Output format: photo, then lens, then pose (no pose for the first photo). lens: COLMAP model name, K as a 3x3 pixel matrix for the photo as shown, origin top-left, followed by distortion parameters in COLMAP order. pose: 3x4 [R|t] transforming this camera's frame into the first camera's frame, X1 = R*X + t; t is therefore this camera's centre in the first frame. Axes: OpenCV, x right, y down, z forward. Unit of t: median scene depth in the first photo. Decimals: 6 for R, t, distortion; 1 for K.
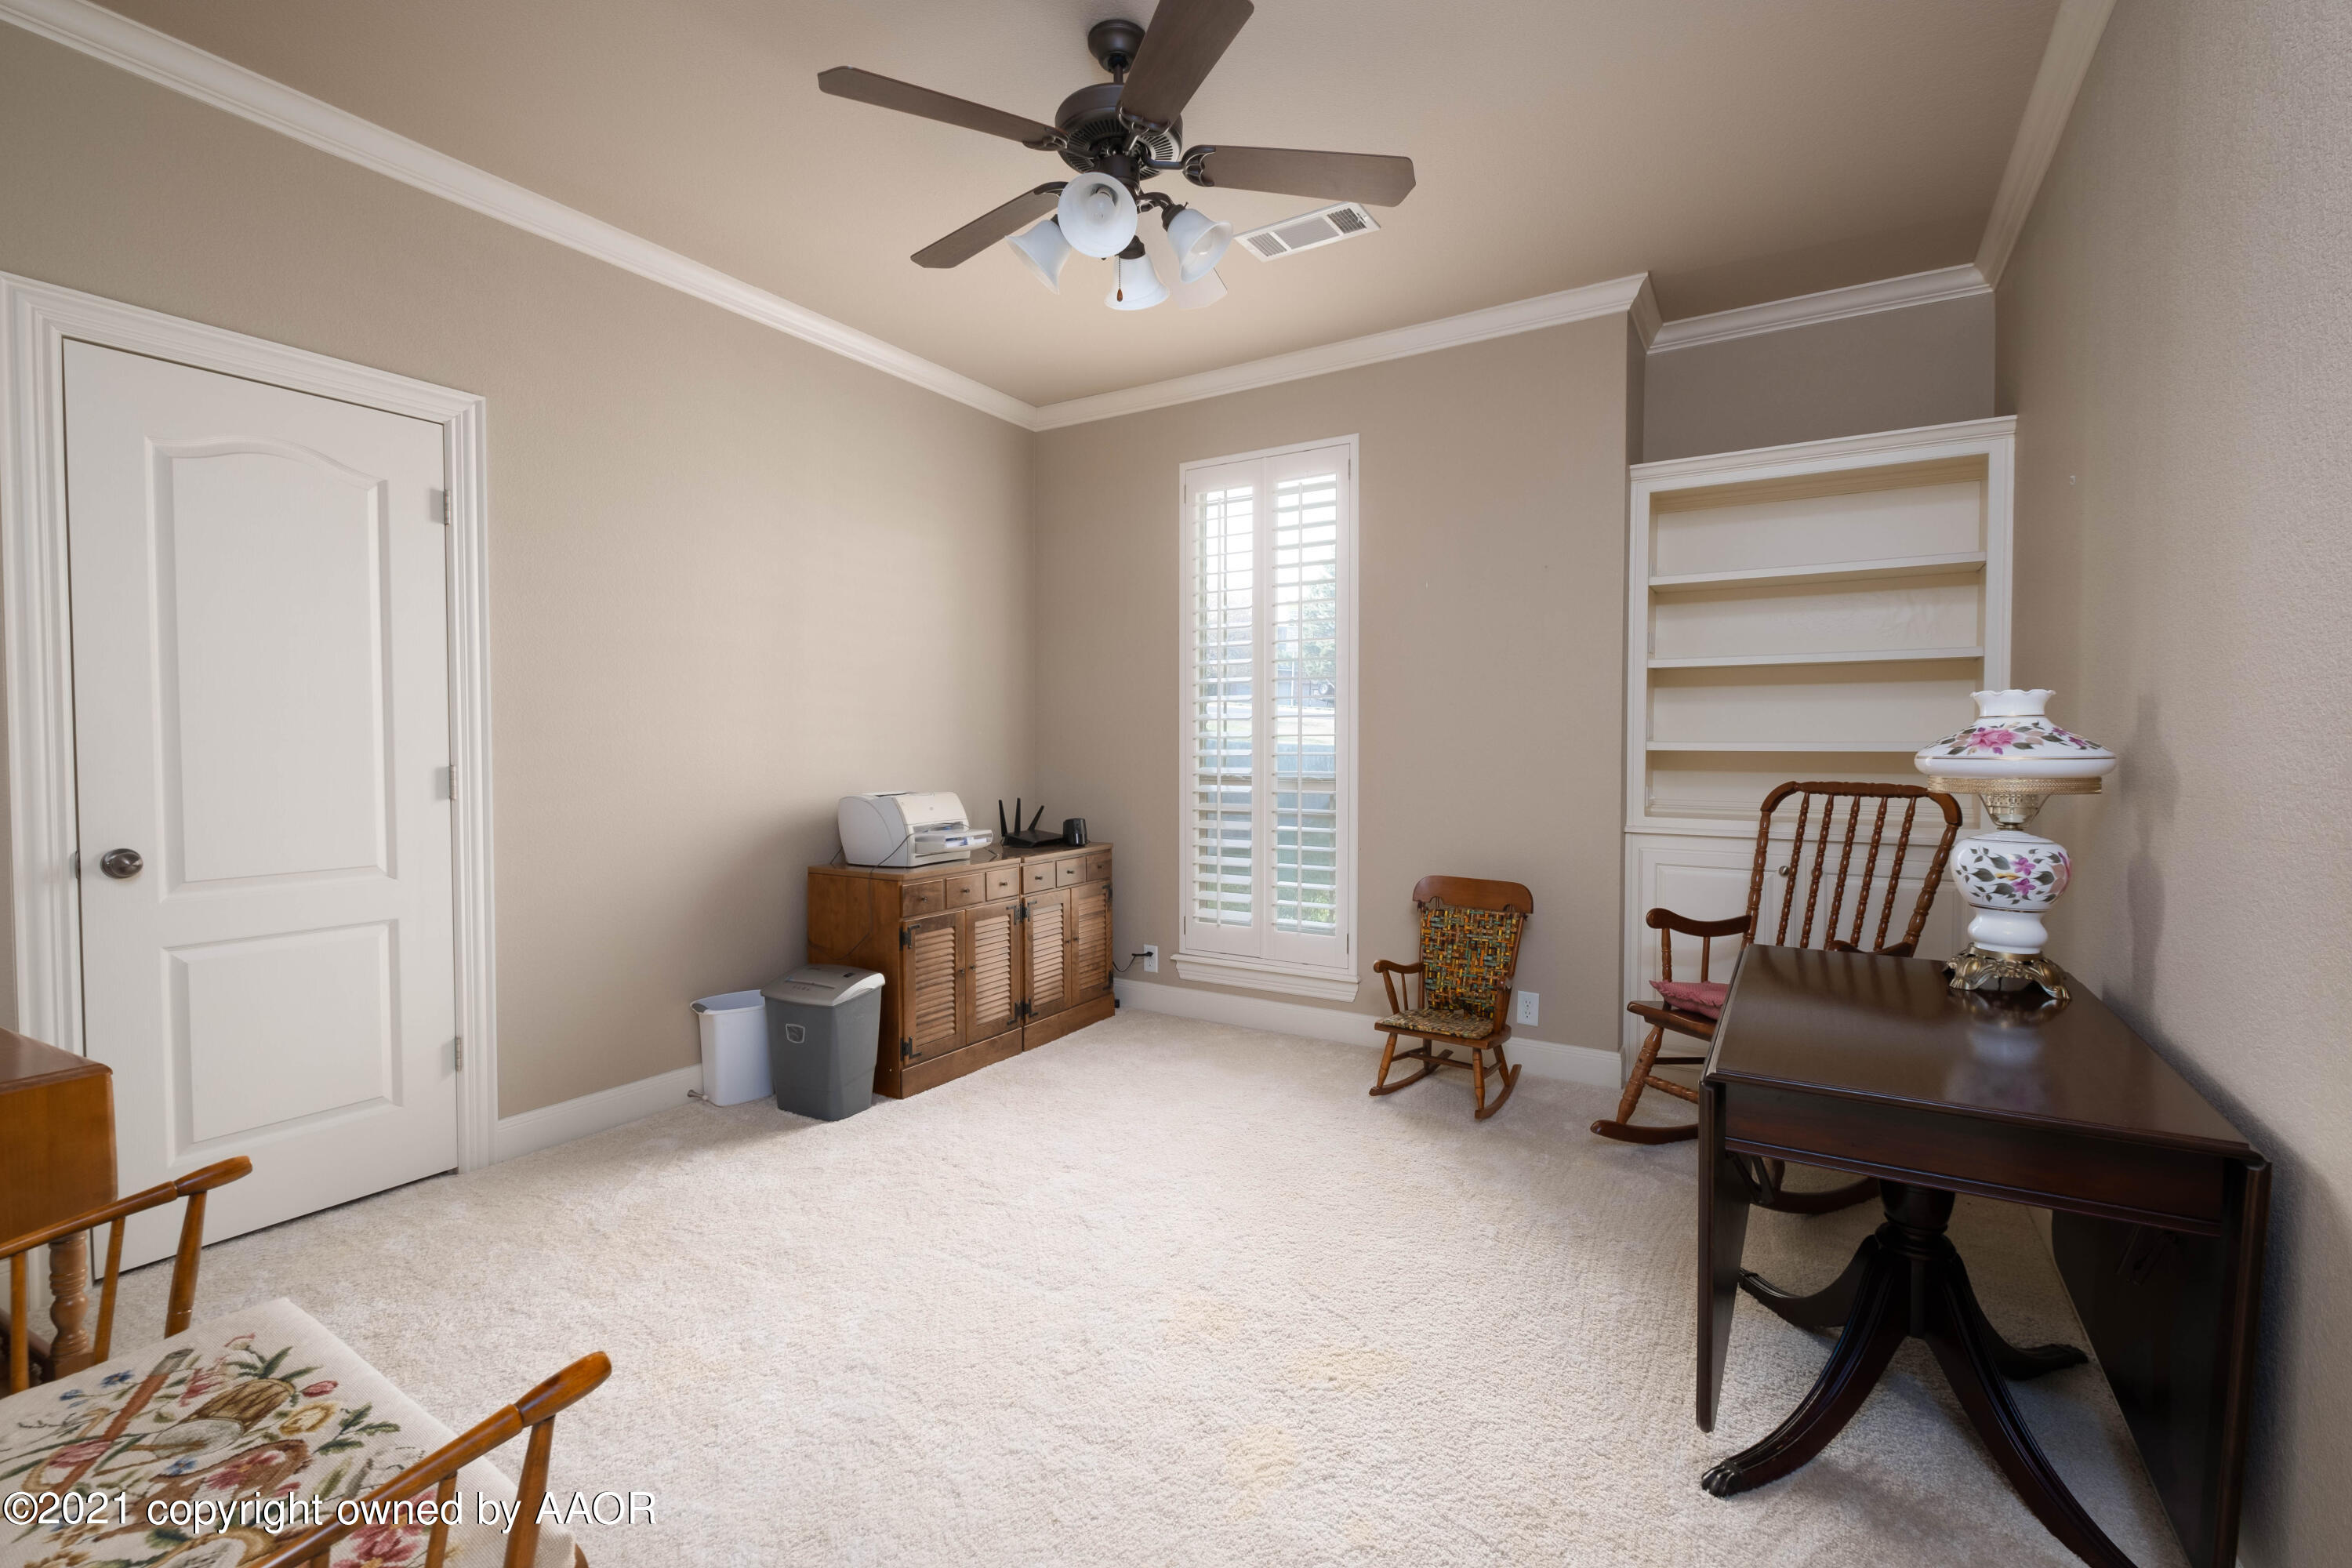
lens RADIAL K [[1012.8, 0, 1173.7], [0, 1012.8, 773.8], [0, 0, 1]] dist [0.000132, -0.006155]
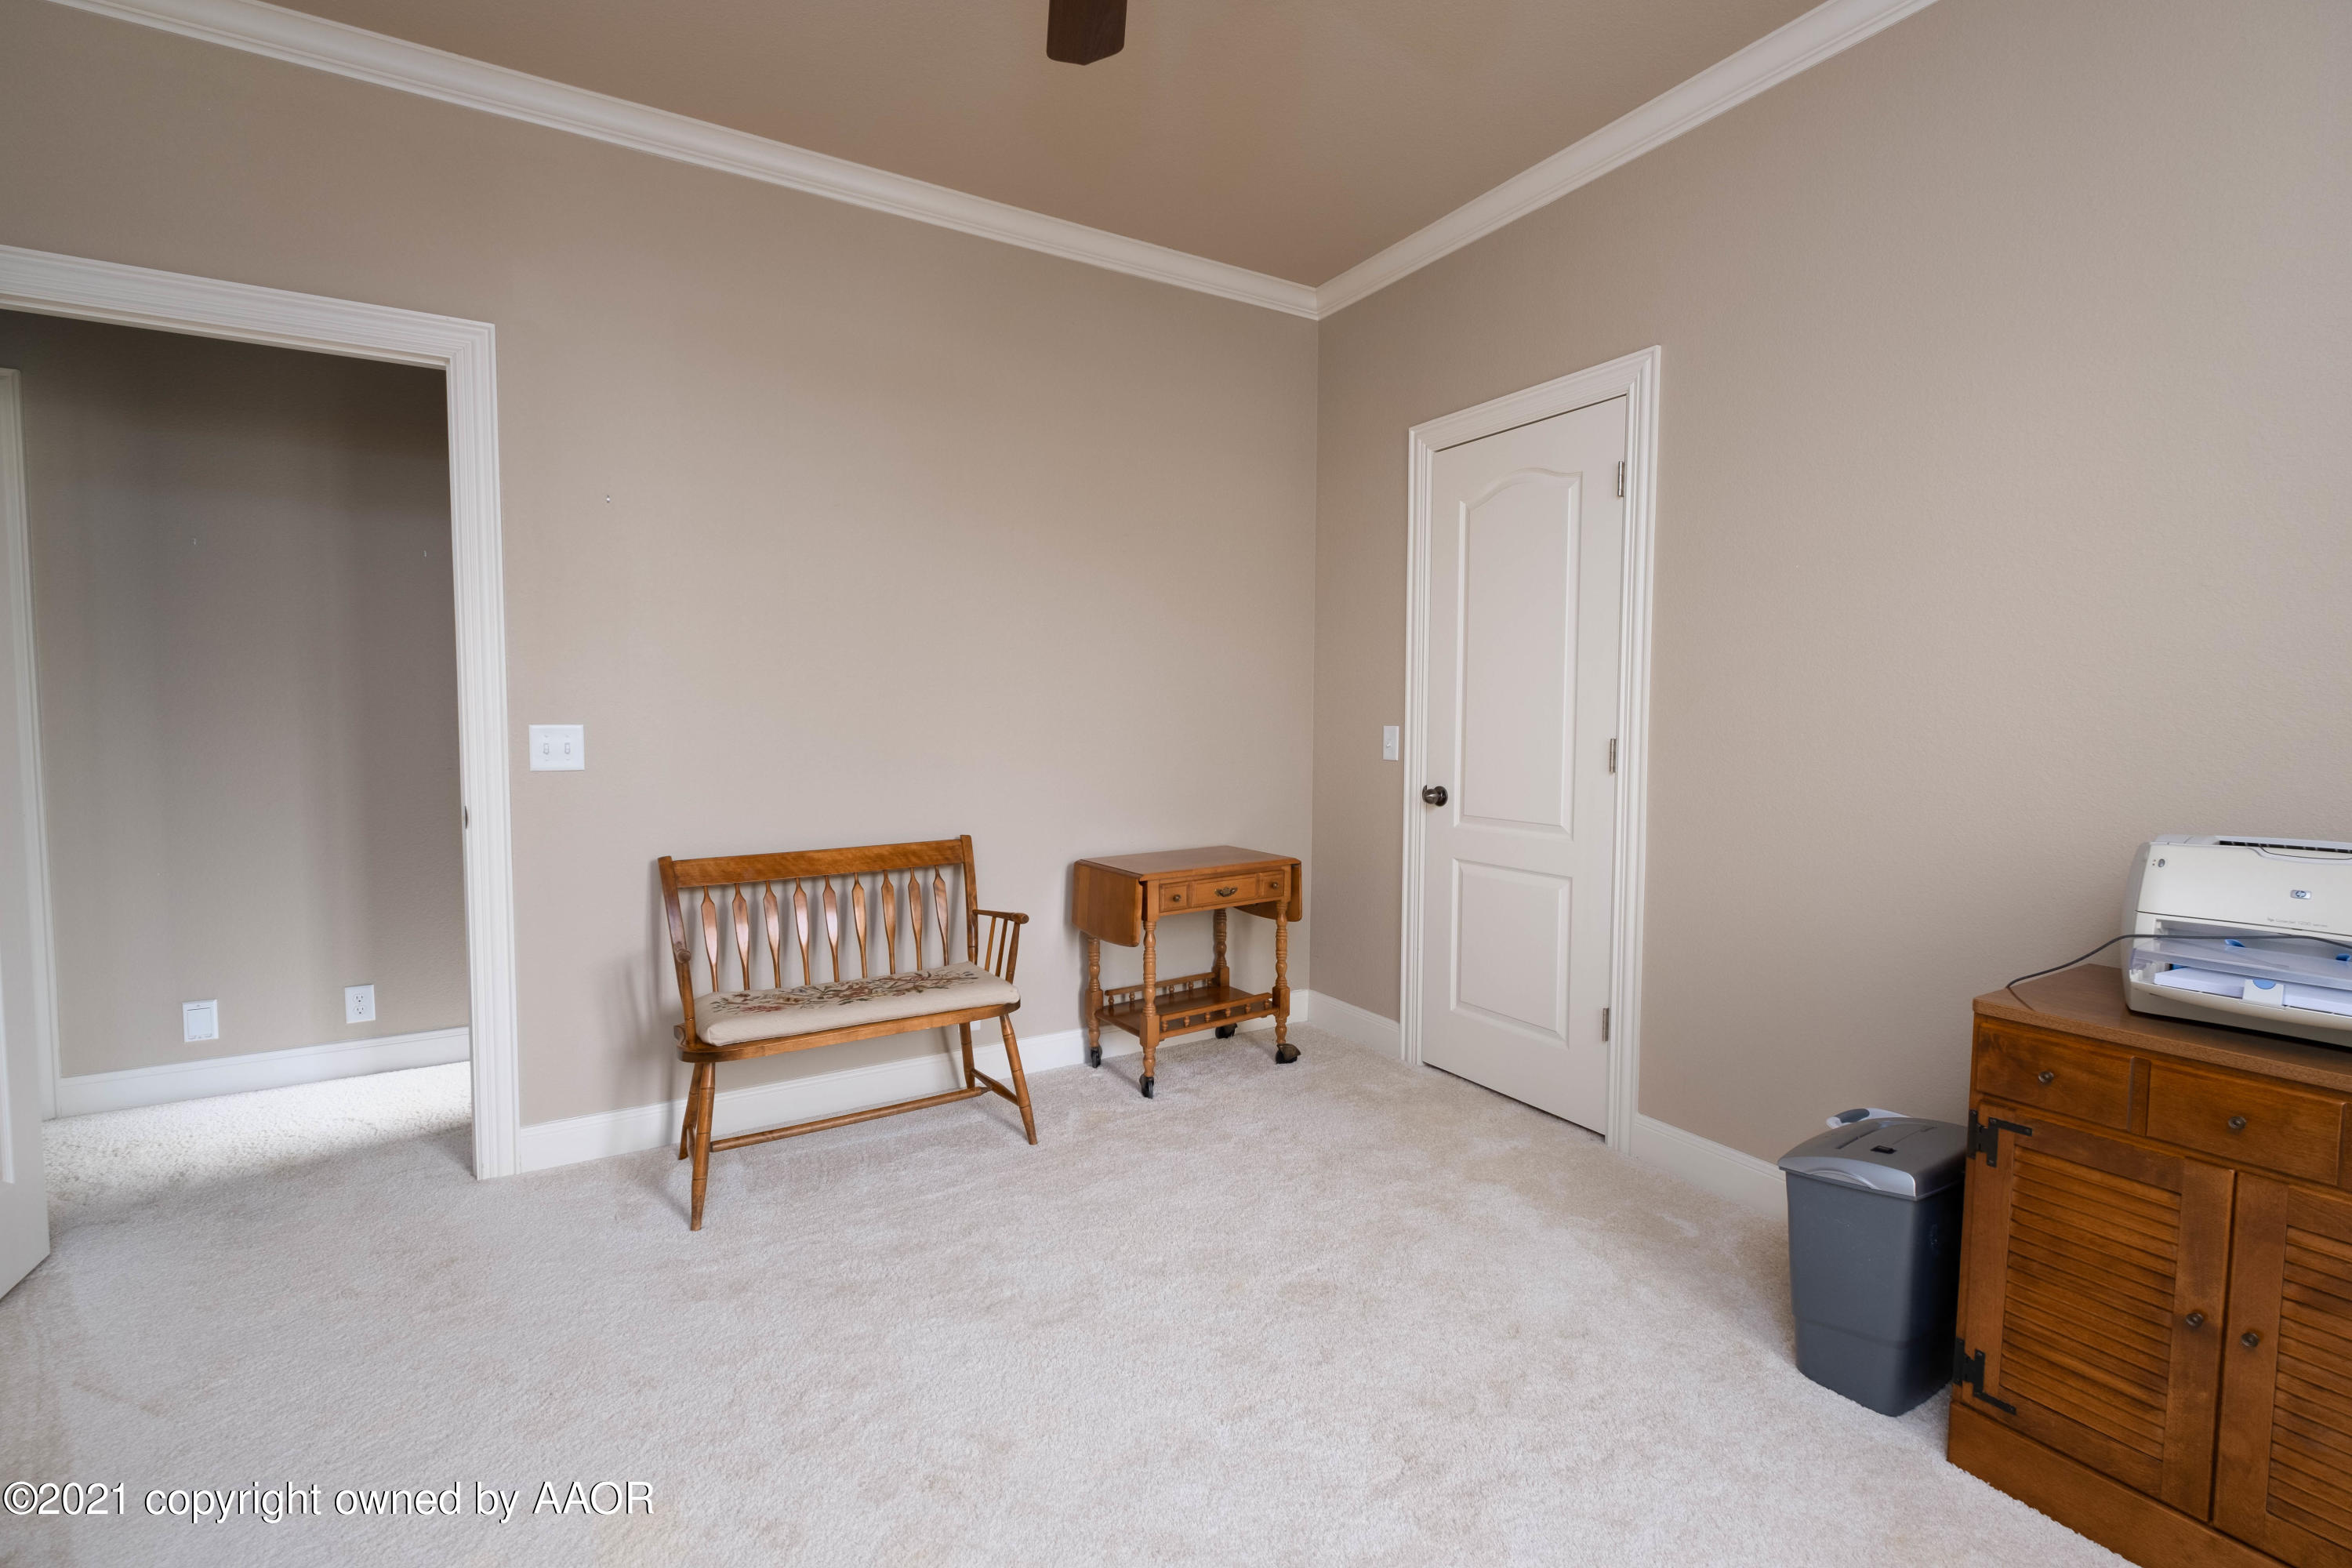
lens RADIAL K [[1012.8, 0, 1173.7], [0, 1012.8, 773.8], [0, 0, 1]] dist [0.000132, -0.006155]
pose [[-0.457210, 0.054126, -0.887710, 0.392529], [-0.025578, 0.996933, 0.073959, -0.037596], [0.888991, 0.056521, -0.454423, 1.111883]]
